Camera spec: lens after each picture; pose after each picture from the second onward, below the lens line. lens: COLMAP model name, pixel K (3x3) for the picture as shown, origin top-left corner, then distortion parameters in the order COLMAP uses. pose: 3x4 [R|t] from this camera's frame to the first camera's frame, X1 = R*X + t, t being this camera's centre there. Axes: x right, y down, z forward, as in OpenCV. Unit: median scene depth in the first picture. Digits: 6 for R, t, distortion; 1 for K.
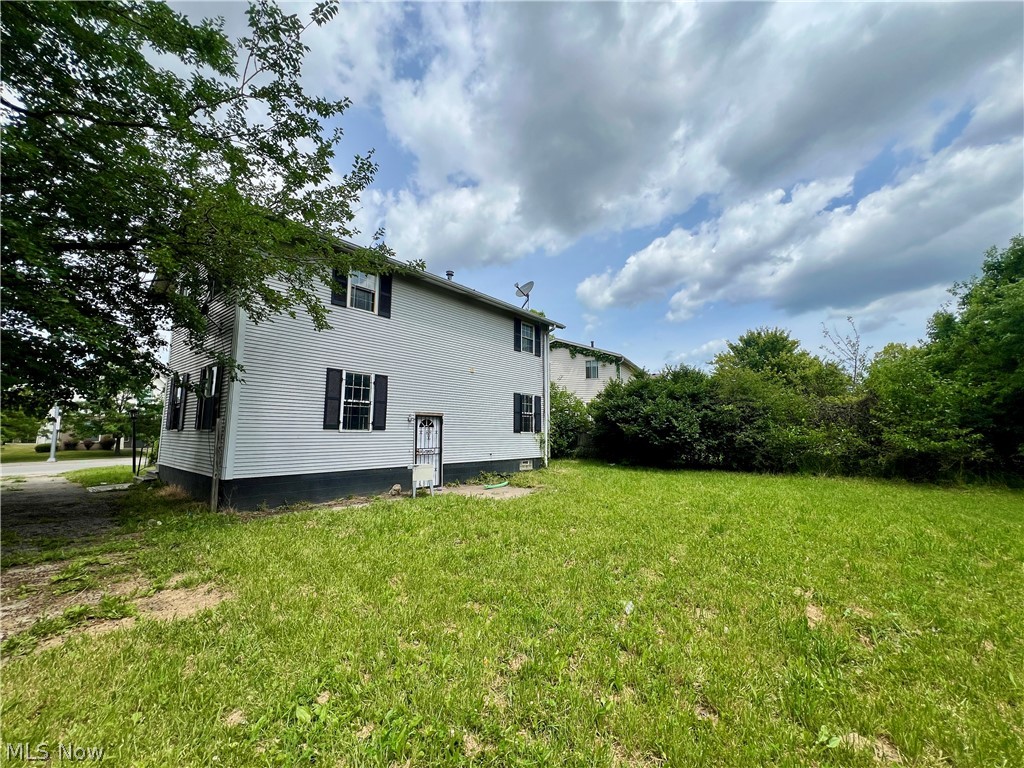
lens RADIAL K [[411.0, 0, 511.8], [0, 411.0, 383.9], [0, 0, 1]] dist [-0.003528, 0.000092]
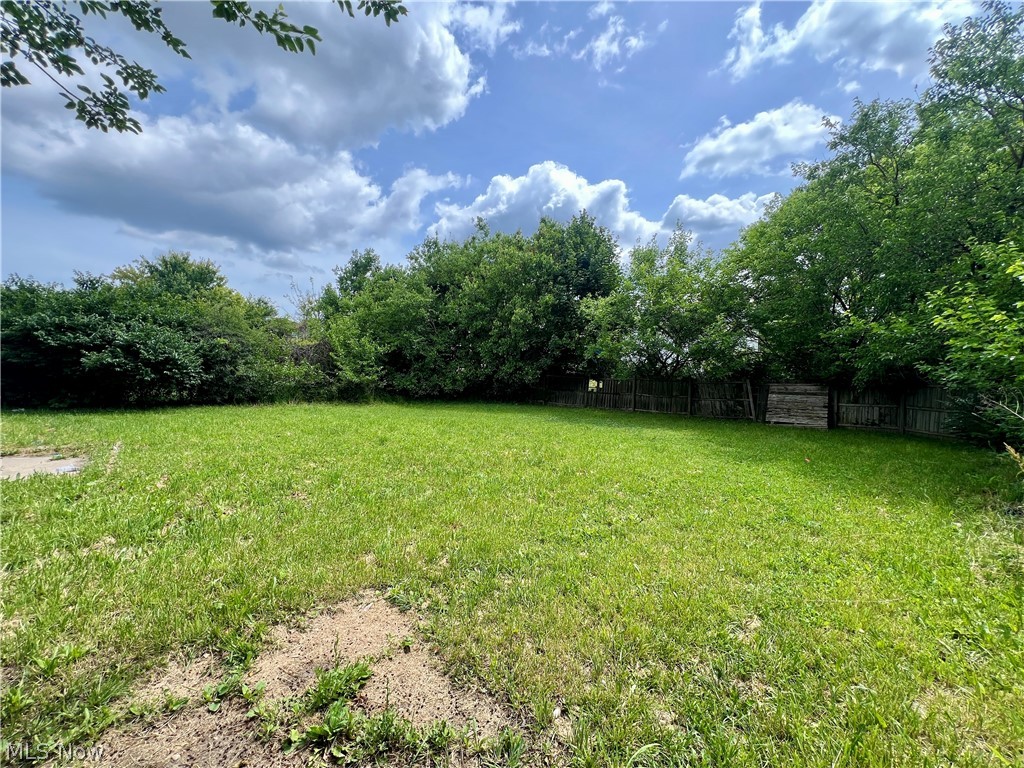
lens RADIAL K [[411.0, 0, 511.7], [0, 411.0, 383.7], [0, 0, 1]] dist [-0.003528, 0.000092]
pose [[0.142658, -0.023866, 0.989484, -0.316831], [-0.140197, 0.989142, 0.044070, 0.015822], [-0.979793, -0.145010, 0.137763, 0.160393]]
